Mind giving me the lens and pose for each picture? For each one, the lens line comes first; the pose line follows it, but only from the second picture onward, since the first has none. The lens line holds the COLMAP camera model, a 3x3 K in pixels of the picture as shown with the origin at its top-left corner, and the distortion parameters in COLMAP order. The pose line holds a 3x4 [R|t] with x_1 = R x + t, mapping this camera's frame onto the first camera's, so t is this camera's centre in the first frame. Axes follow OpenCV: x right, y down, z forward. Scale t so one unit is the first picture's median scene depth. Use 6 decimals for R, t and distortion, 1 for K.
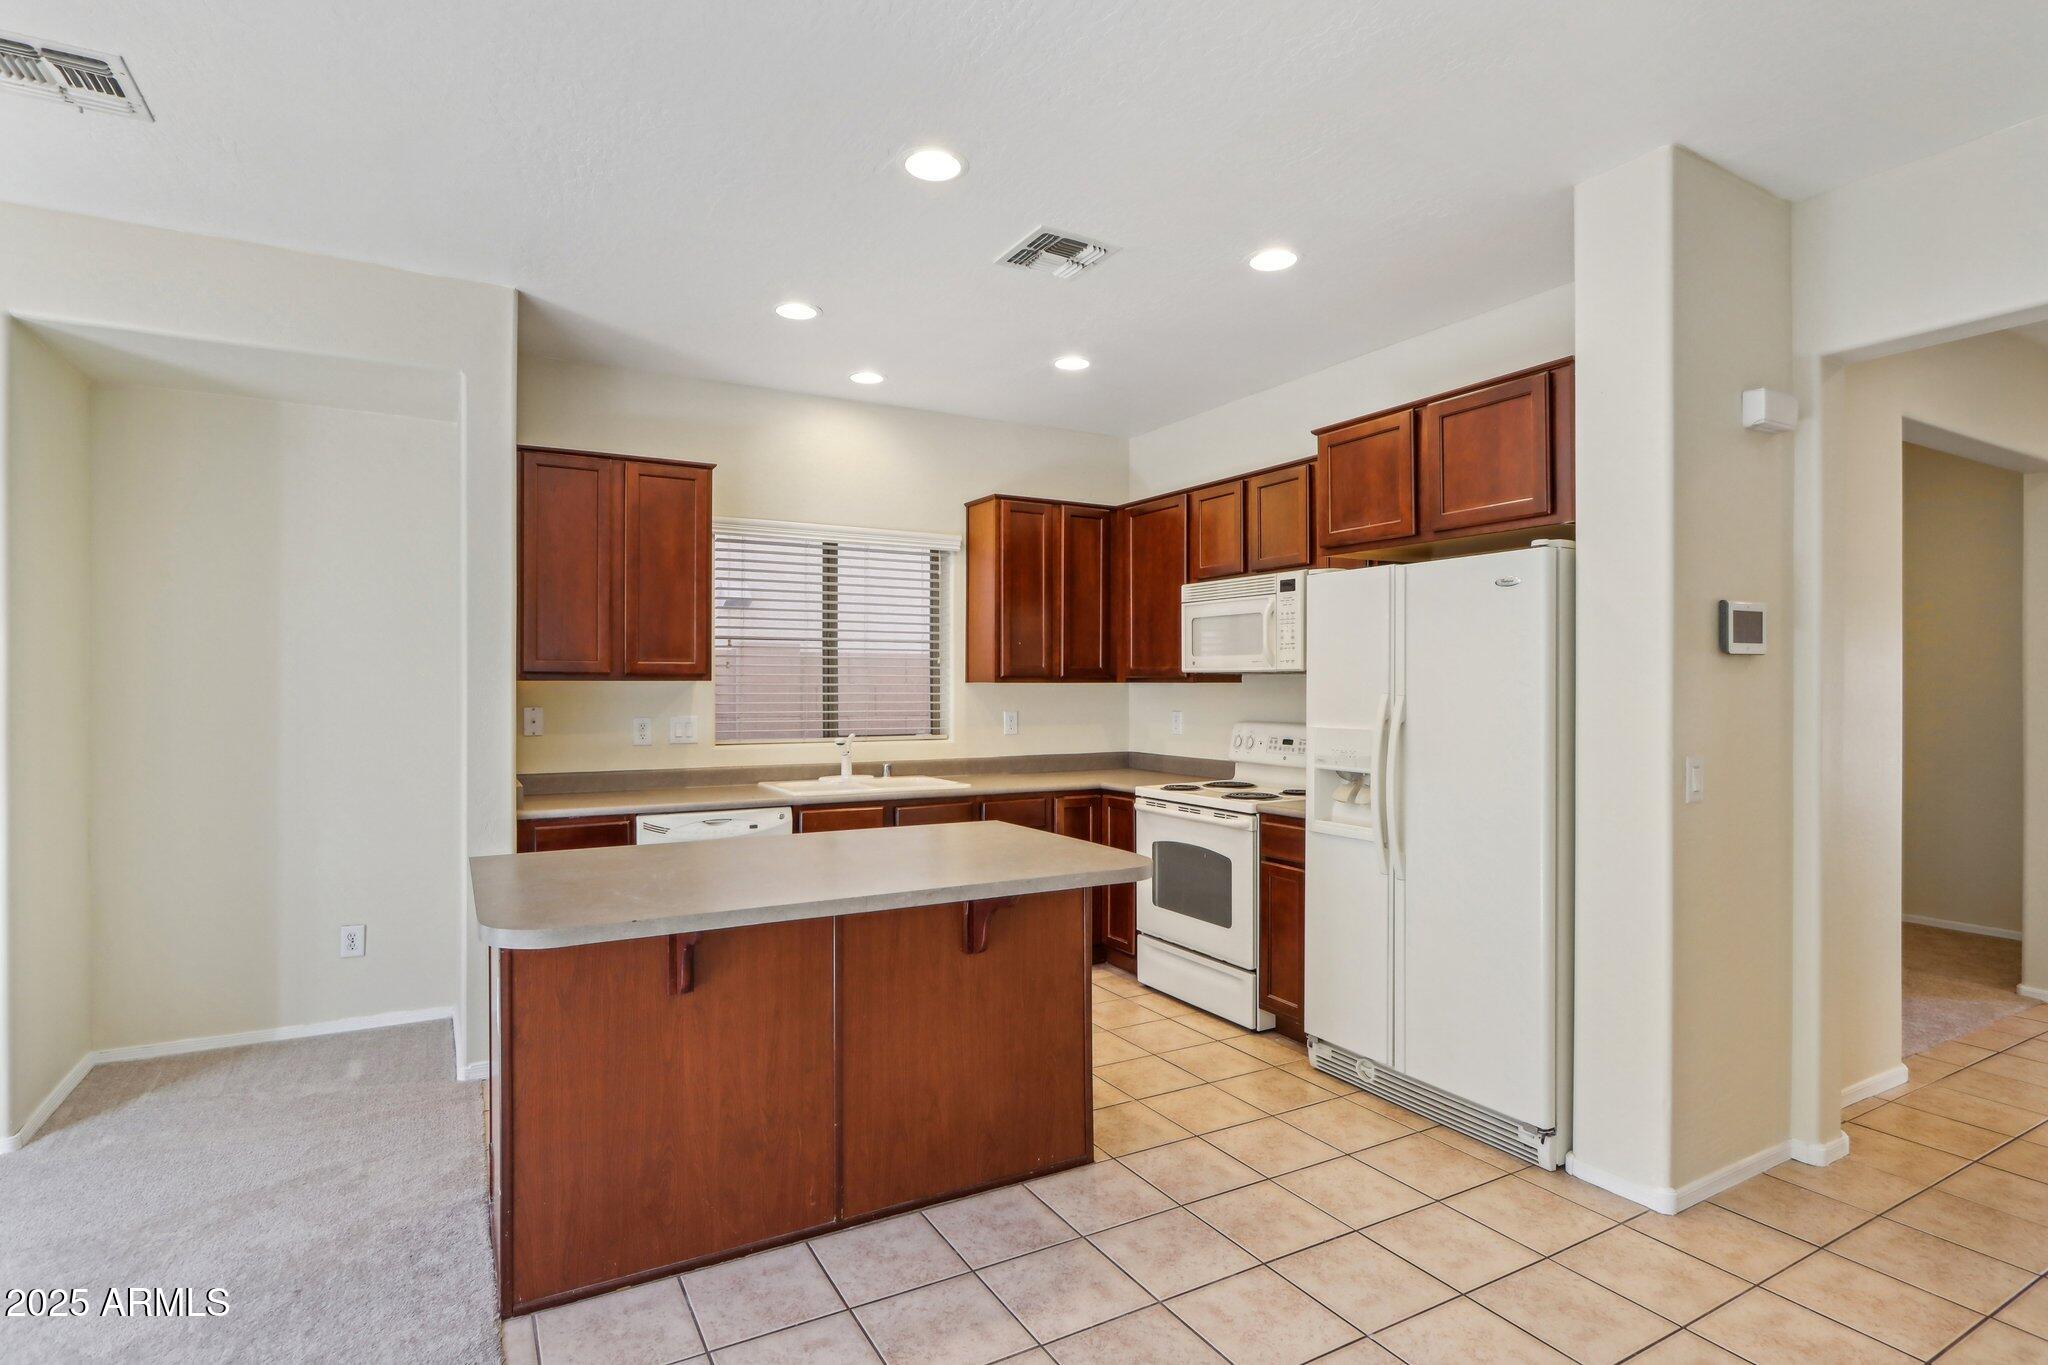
lens RADIAL K [[1014.6, 0, 1005.1], [0, 1014.6, 689.9], [0, 0, 1]] dist [-0.010720, -0.000046]
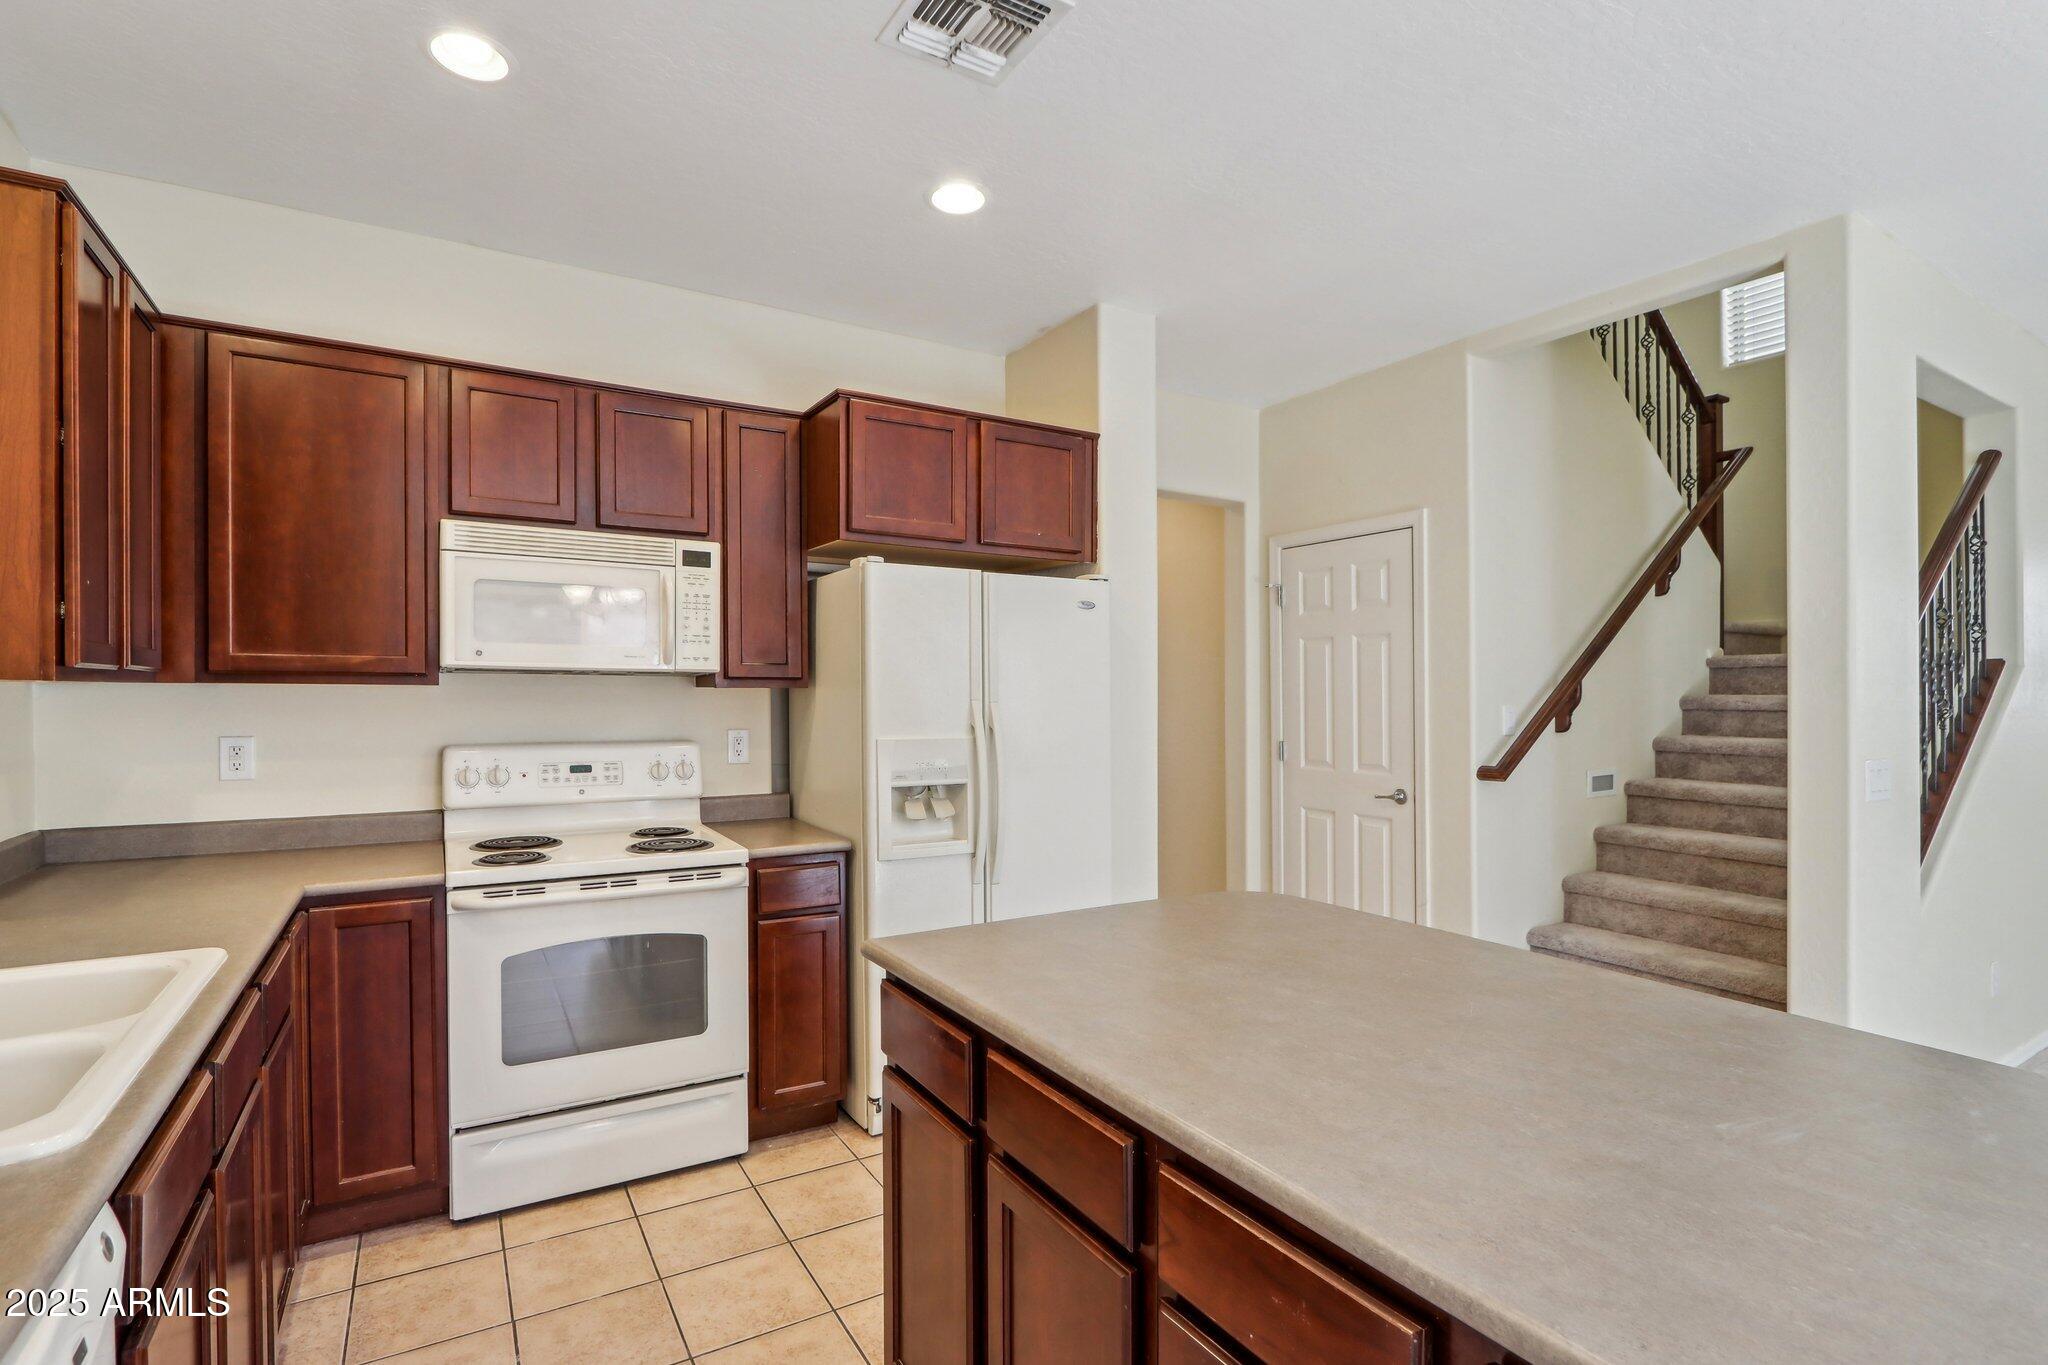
lens RADIAL K [[943.9, 0, 999.4], [0, 943.9, 699.4], [0, 0, 1]] dist [-0.012966, 0.001719]
pose [[-0.019636, -0.005684, 0.999791, -0.448218], [0.001200, 0.999983, 0.005708, -0.001822], [-0.999806, 0.001312, -0.019628, 0.817410]]
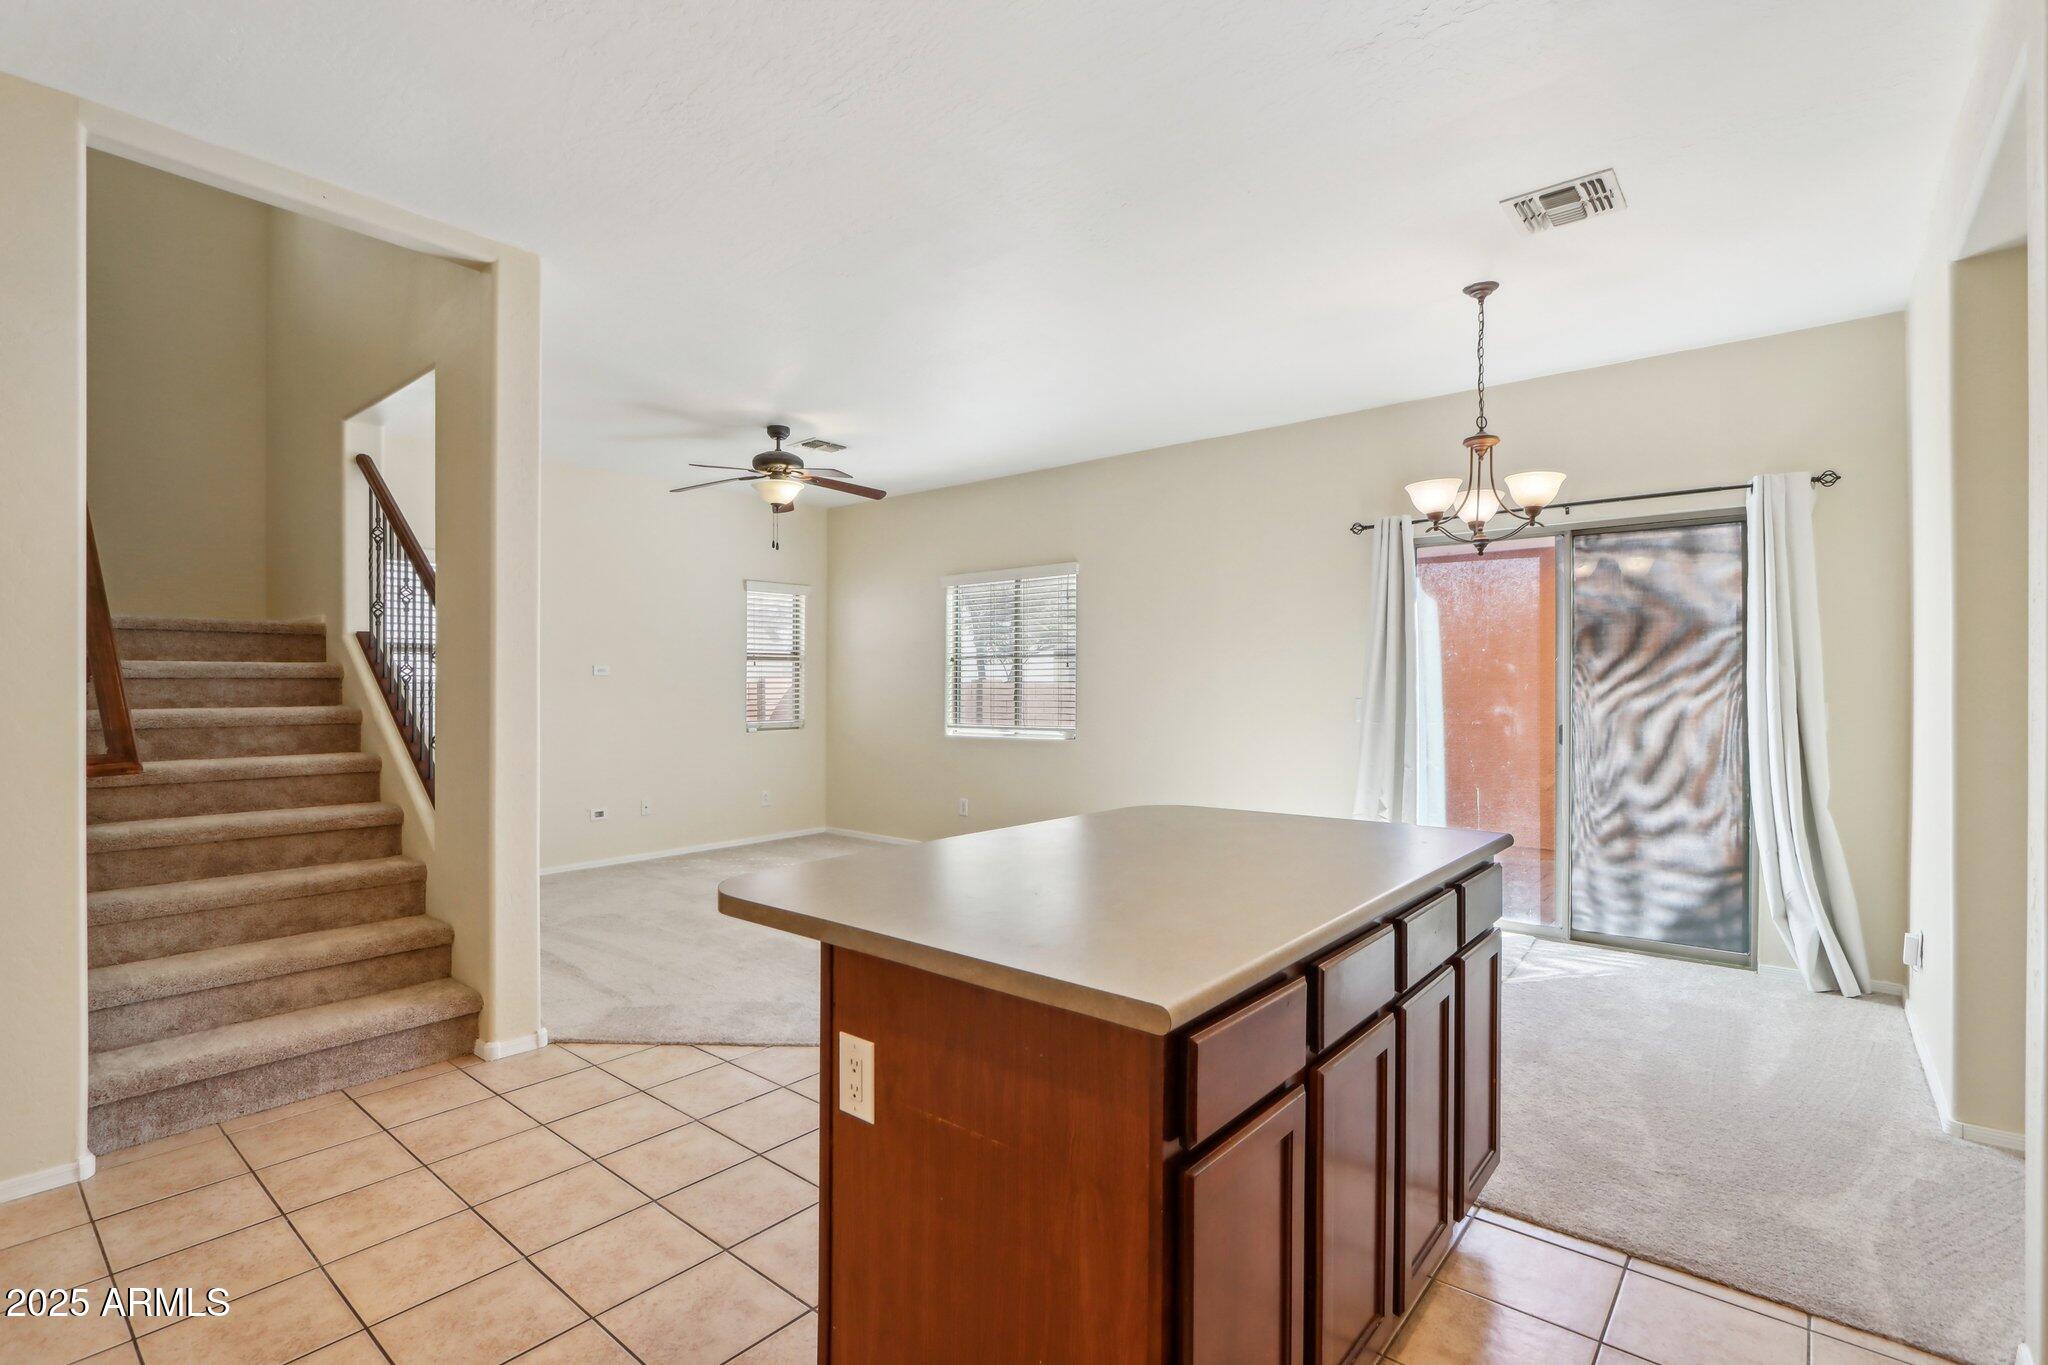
lens RADIAL K [[943.9, 0, 1008.1], [0, 943.9, 683.9], [0, 0, 1]] dist [-0.012966, 0.001719]
pose [[-0.936054, -0.000239, -0.351857, 0.122750], [-0.000780, 0.999999, 0.001398, 0.022302], [0.351856, 0.001583, -0.936053, 1.104414]]
